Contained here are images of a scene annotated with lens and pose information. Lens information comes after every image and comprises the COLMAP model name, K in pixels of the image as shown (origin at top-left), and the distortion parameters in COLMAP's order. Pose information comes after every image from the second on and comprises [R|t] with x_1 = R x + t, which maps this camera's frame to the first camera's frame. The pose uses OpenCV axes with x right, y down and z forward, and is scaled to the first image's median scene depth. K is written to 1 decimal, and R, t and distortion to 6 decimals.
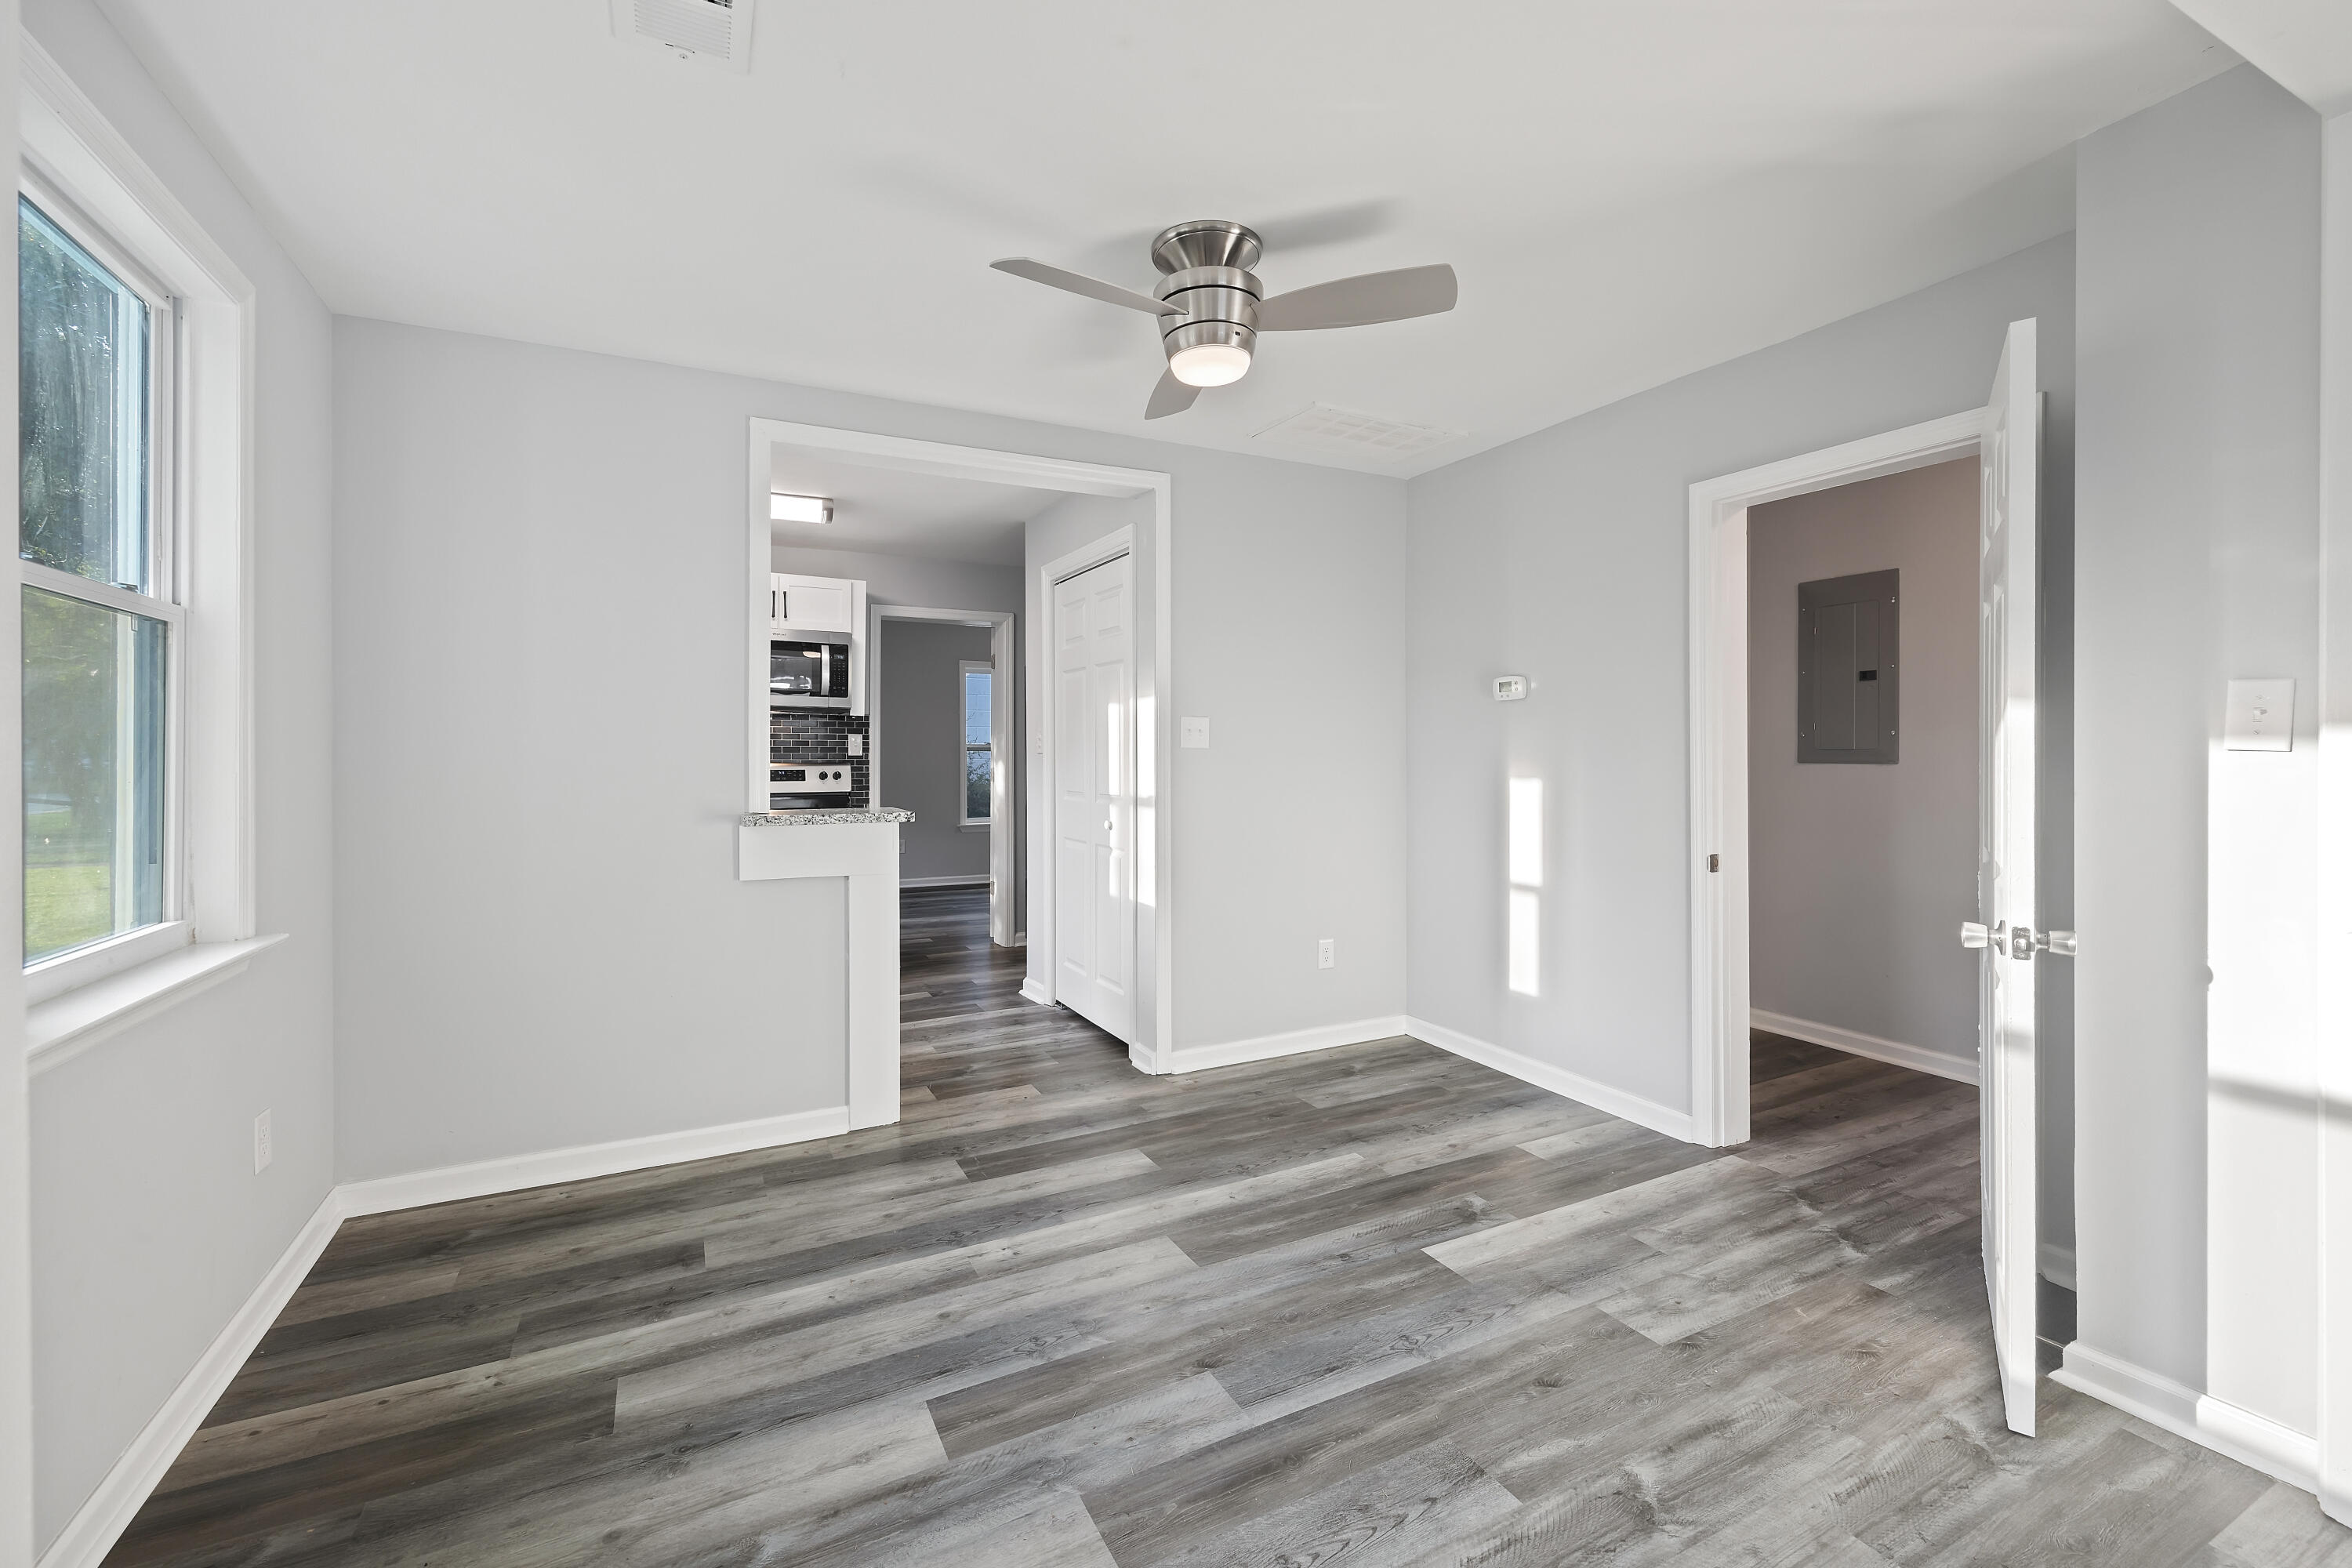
lens RADIAL K [[990.2, 0, 1192.0], [0, 990.2, 765.5], [0, 0, 1]] dist [0.002195, 0.000511]
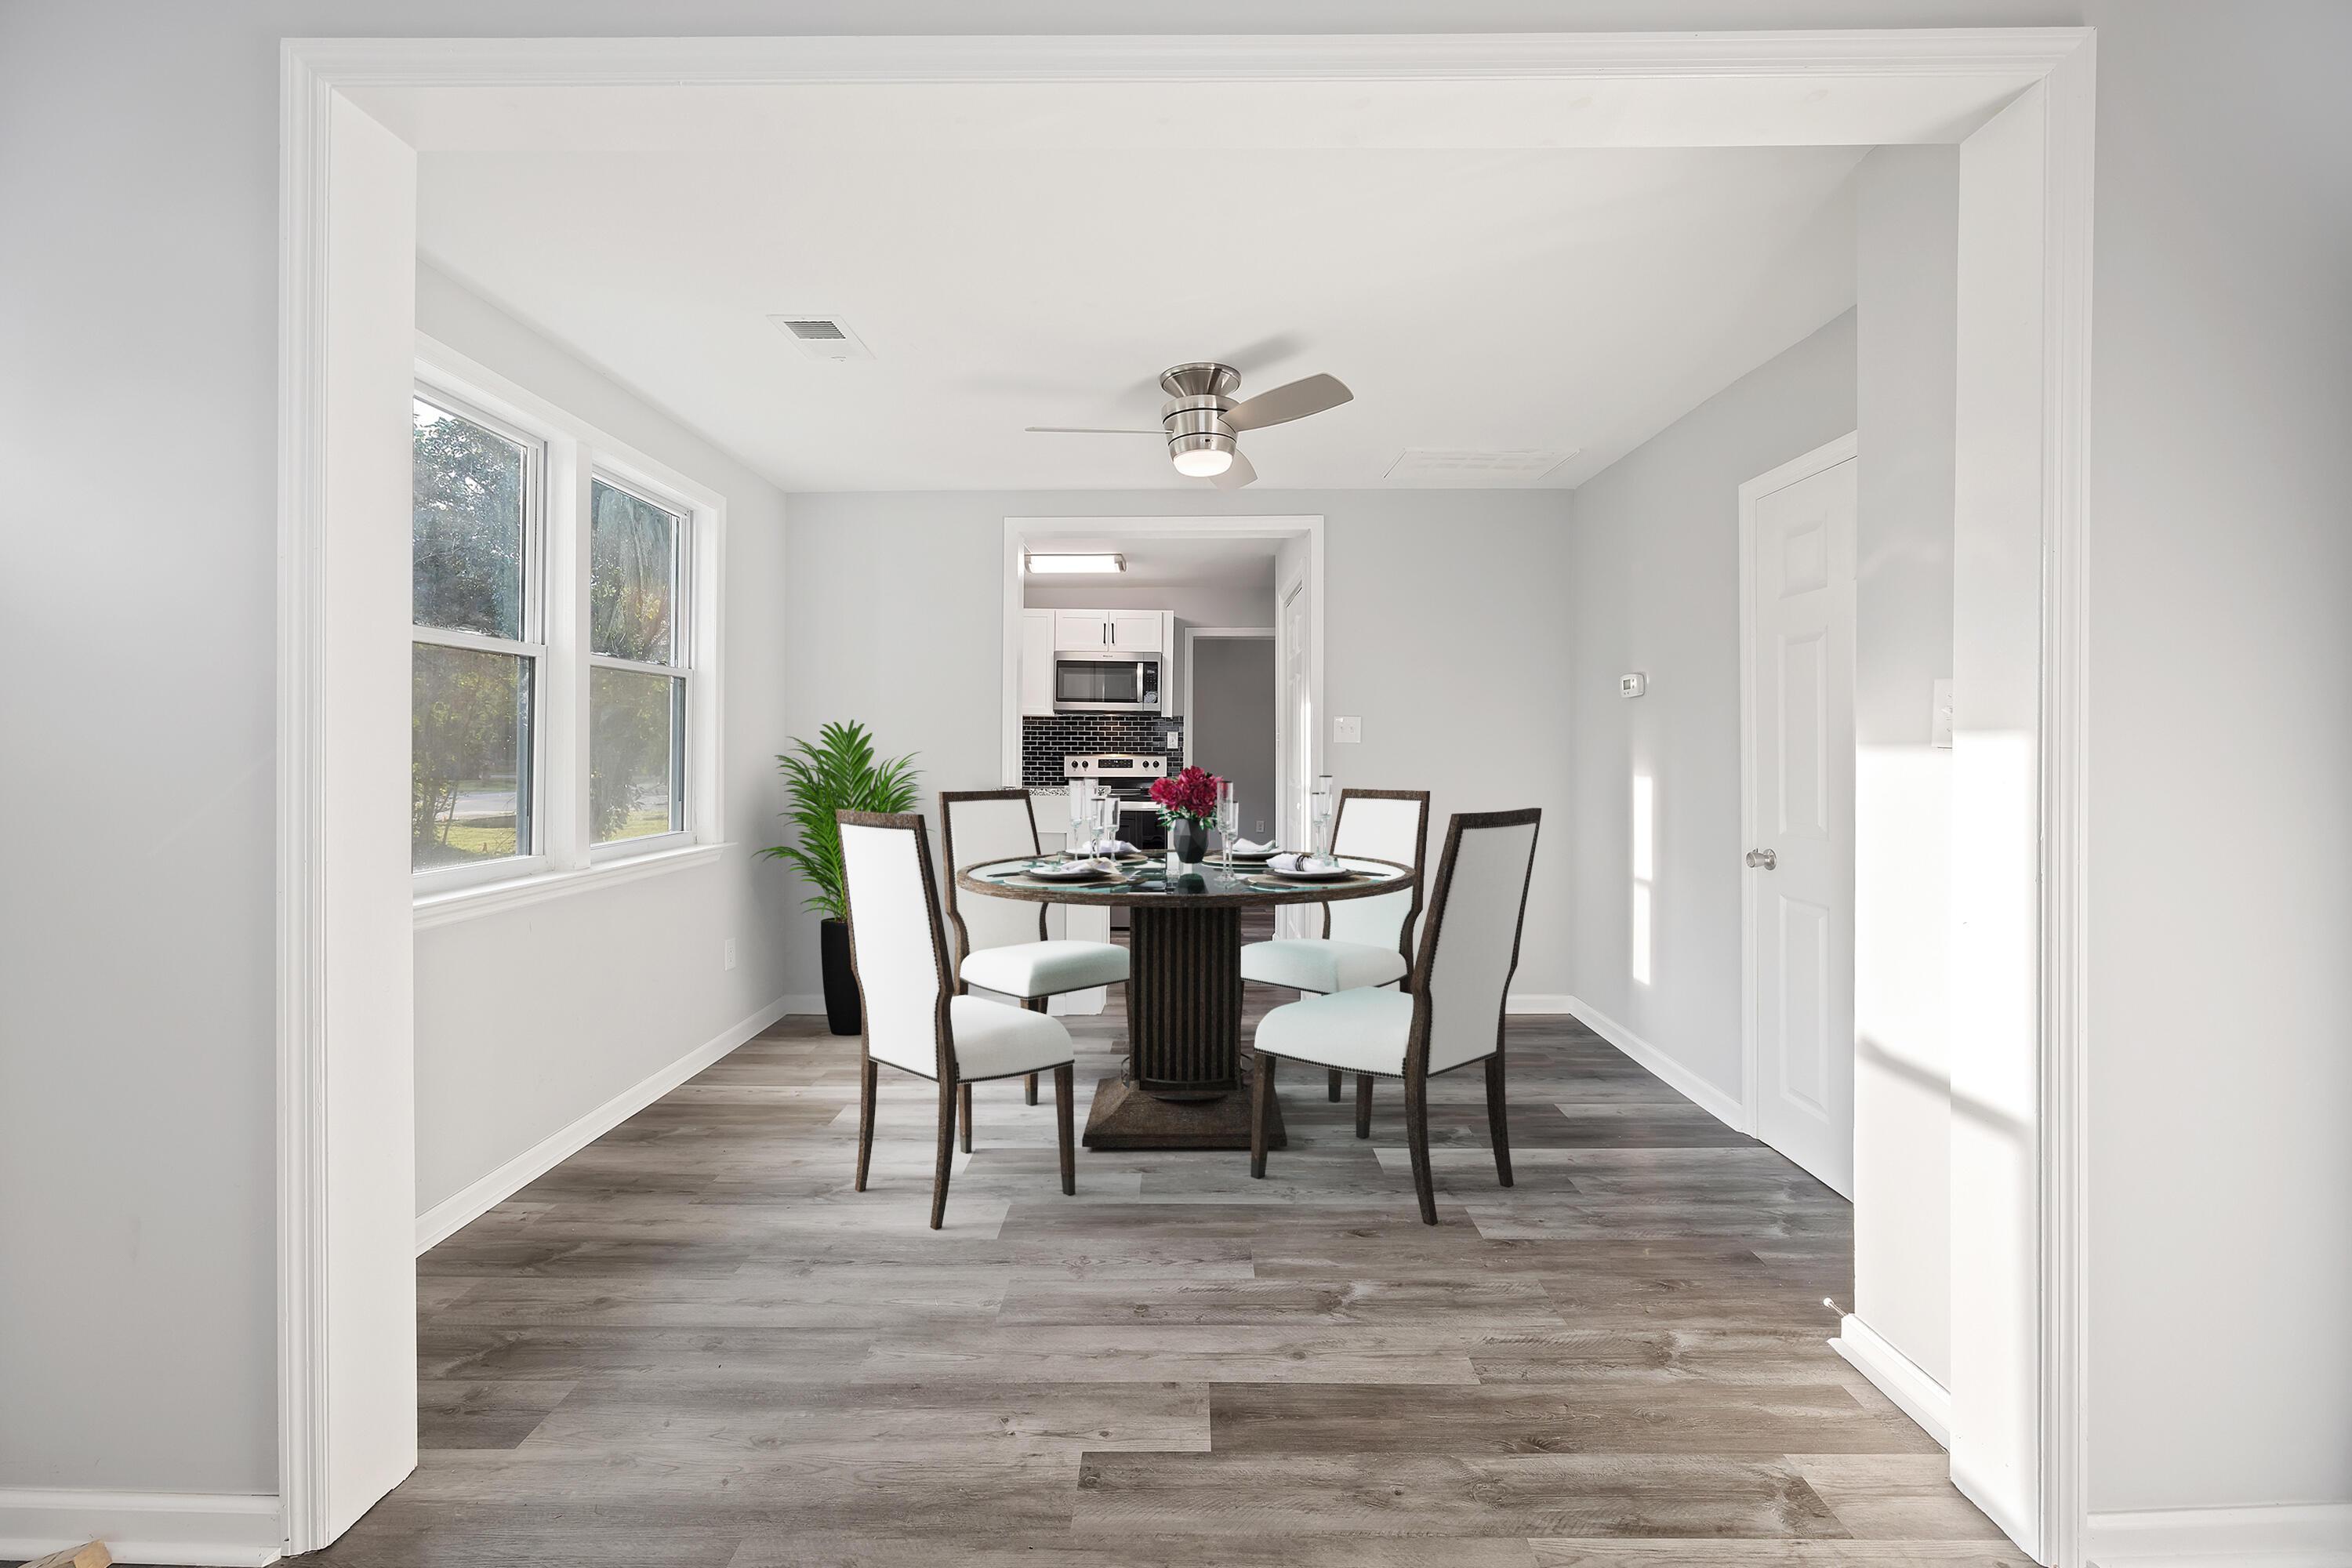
lens RADIAL K [[956.4, 0, 1184.0], [0, 956.4, 753.3], [0, 0, 1]] dist [-0.003161, 0.000229]
pose [[0.885808, 0.006733, -0.464003, 0.393119], [-0.009920, 0.999941, -0.004429, 0.002171], [0.463946, 0.008526, 0.885822, -0.116824]]
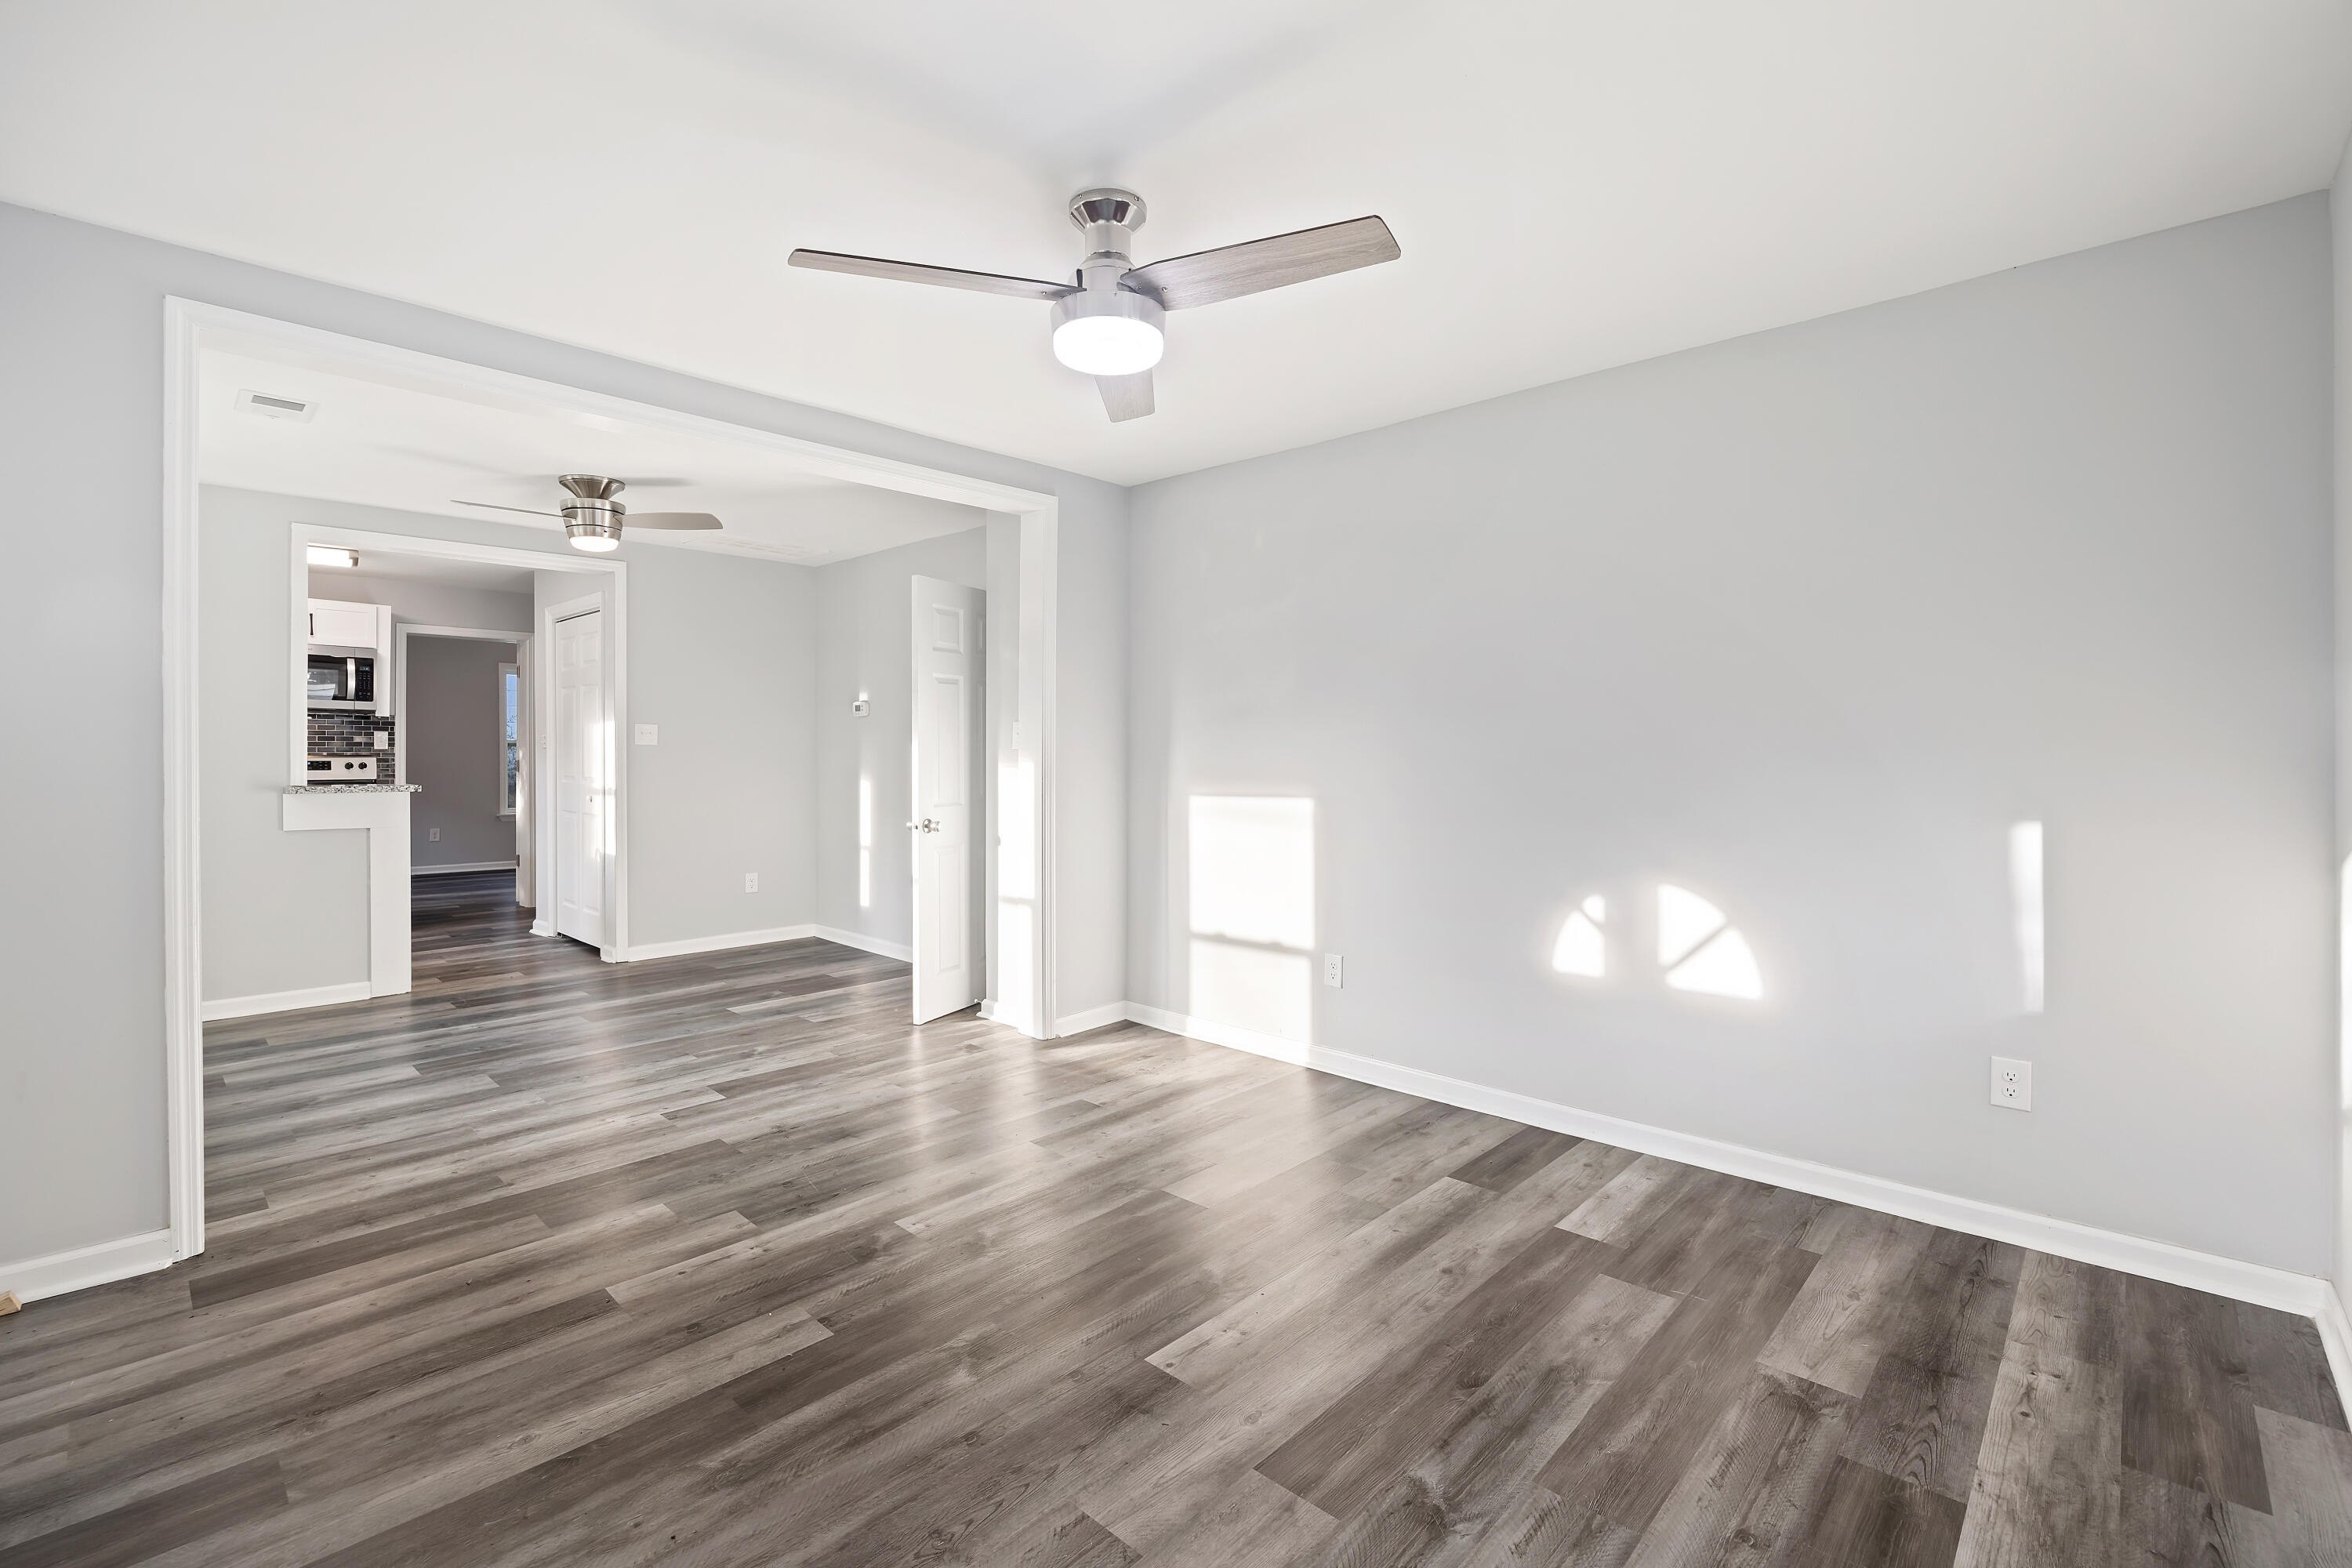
lens RADIAL K [[1019.1, 0, 1178.0], [0, 1019.1, 765.9], [0, 0, 1]] dist [-0.010419, 0.000383]
pose [[0.945704, 0.001273, 0.325028, 0.287066], [-0.001767, 0.999998, 0.001224, 0.011389], [-0.325025, -0.001732, 0.945704, -0.779874]]
